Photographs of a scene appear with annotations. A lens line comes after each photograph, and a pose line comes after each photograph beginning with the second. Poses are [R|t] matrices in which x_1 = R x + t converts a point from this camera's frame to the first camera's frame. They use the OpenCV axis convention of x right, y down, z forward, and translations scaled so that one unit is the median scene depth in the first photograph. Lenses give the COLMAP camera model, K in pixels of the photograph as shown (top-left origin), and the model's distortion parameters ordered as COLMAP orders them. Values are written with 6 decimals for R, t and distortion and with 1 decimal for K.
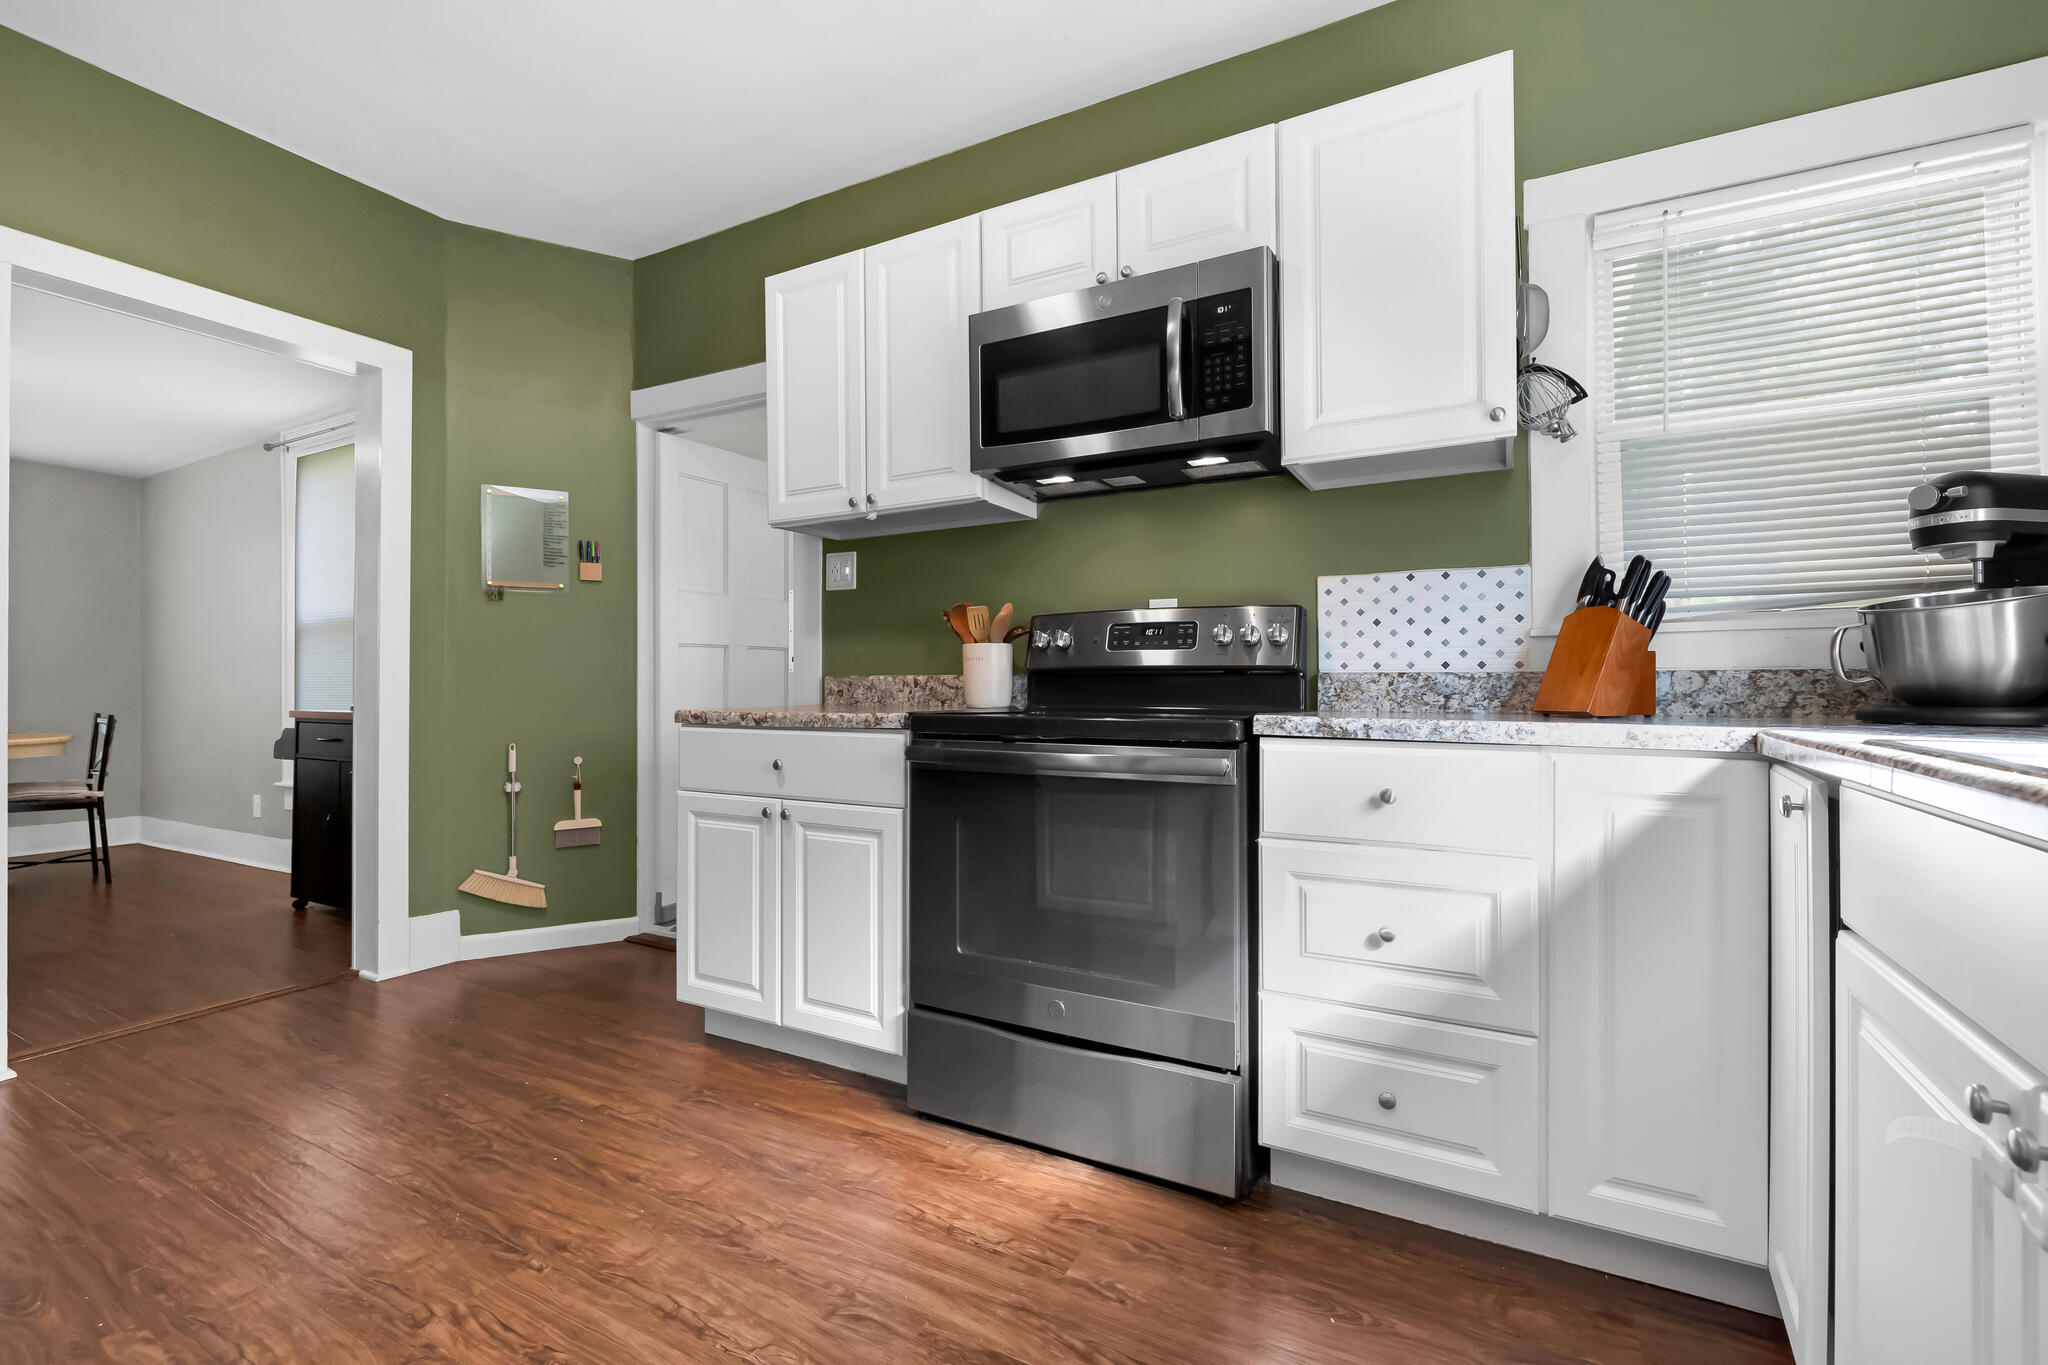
lens RADIAL K [[869.0, 0, 1025.9], [0, 869.0, 681.5], [0, 0, 1]] dist [-0.002291, 0.001007]
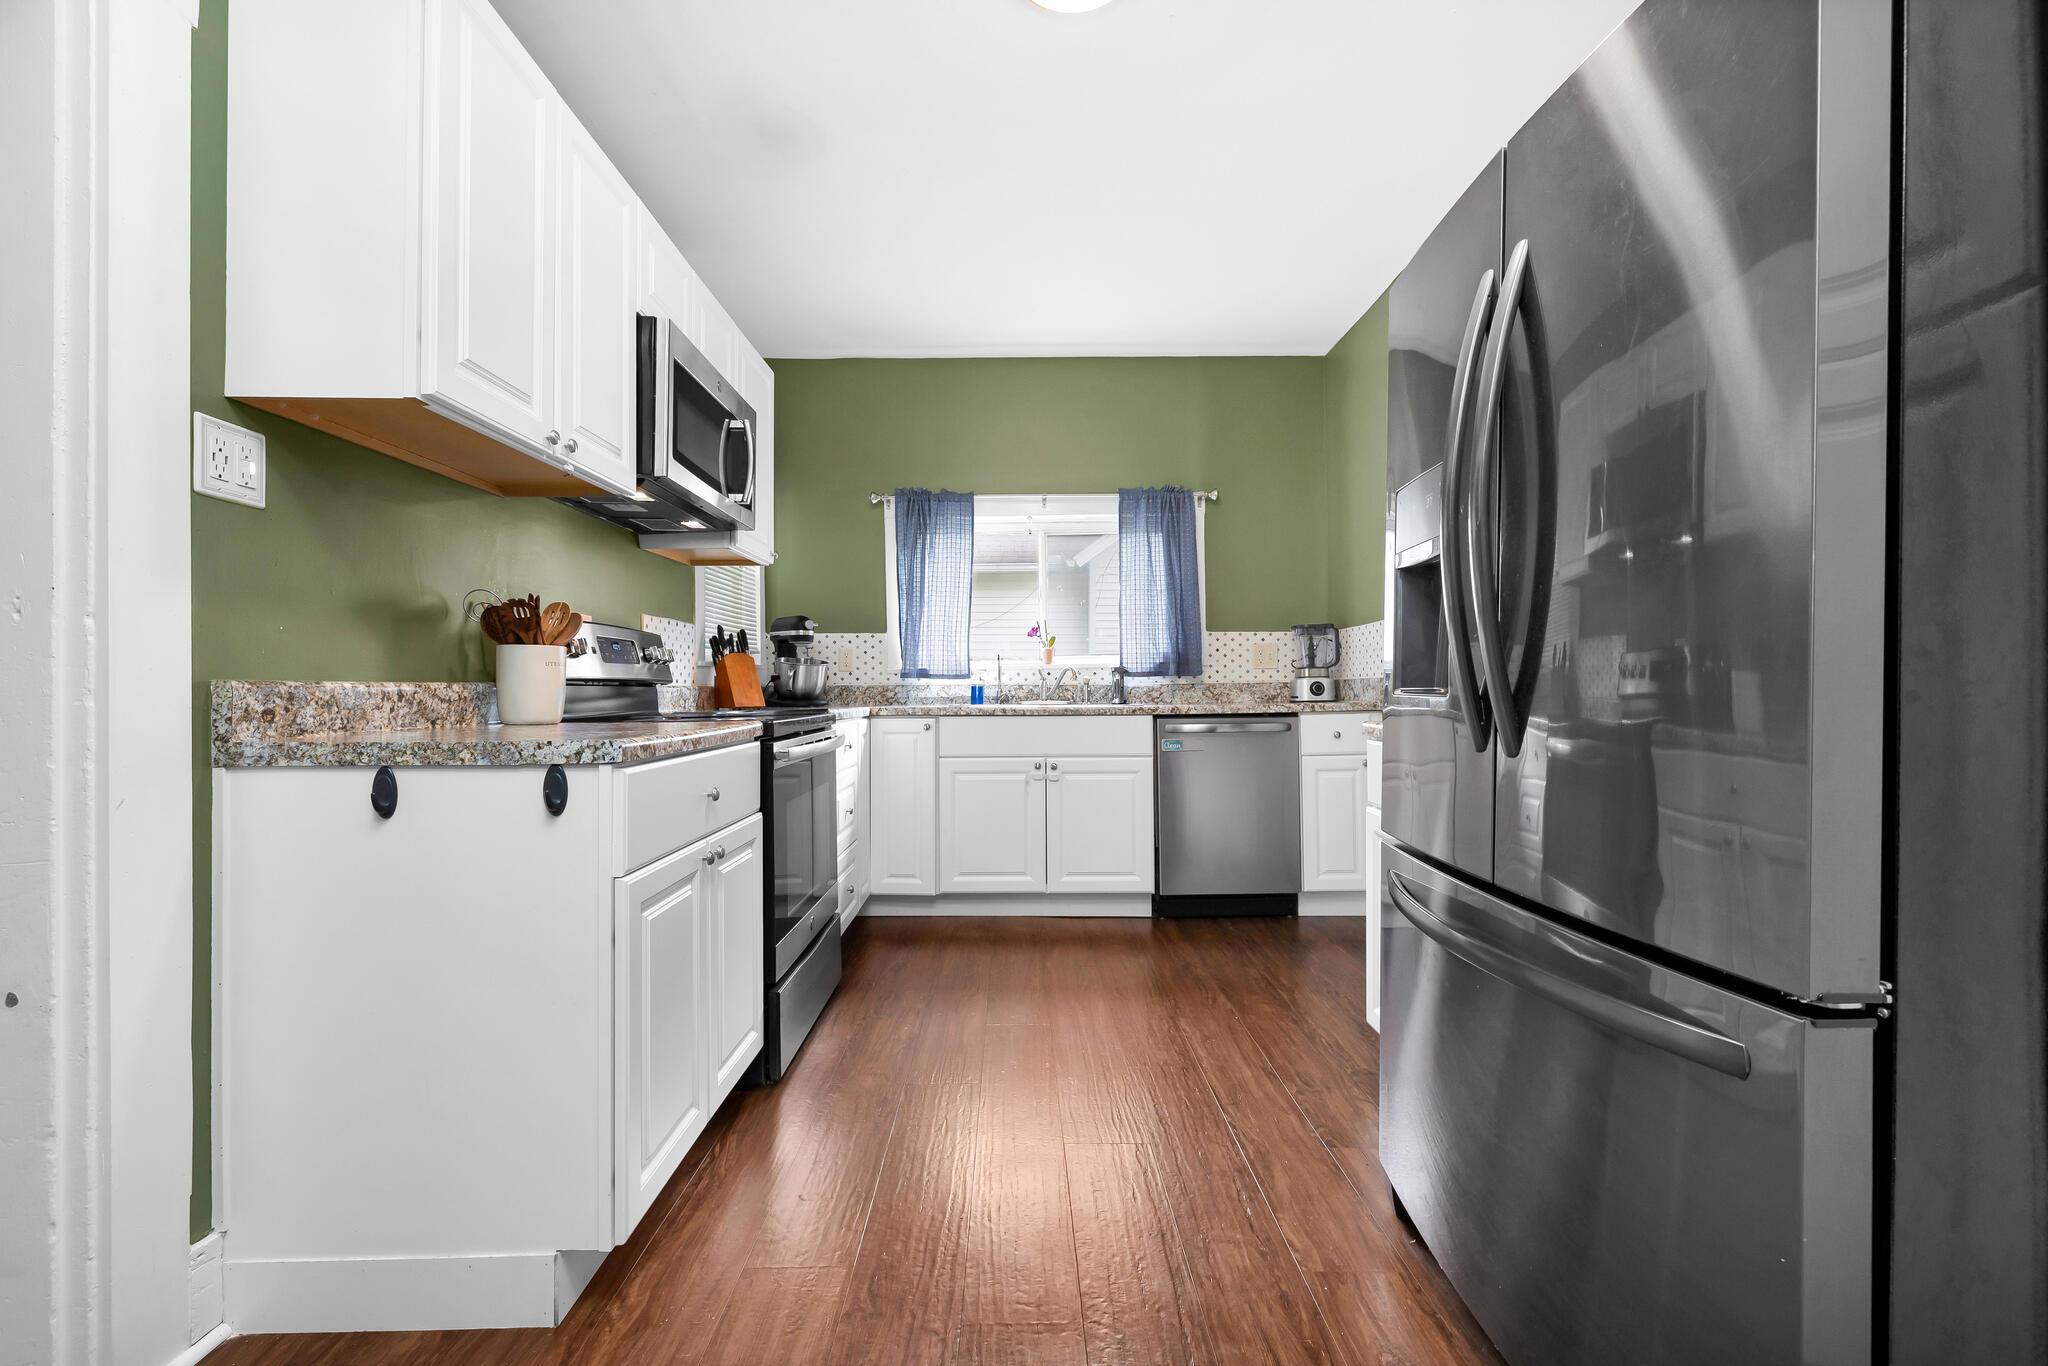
lens RADIAL K [[869.0, 0, 1032.6], [0, 869.0, 681.9], [0, 0, 1]] dist [-0.002291, 0.001007]
pose [[-0.490616, 0.010464, 0.871313, -1.212601], [0.003997, 0.999944, -0.009758, 0.000763], [-0.871367, -0.001304, -0.490631, 1.217710]]
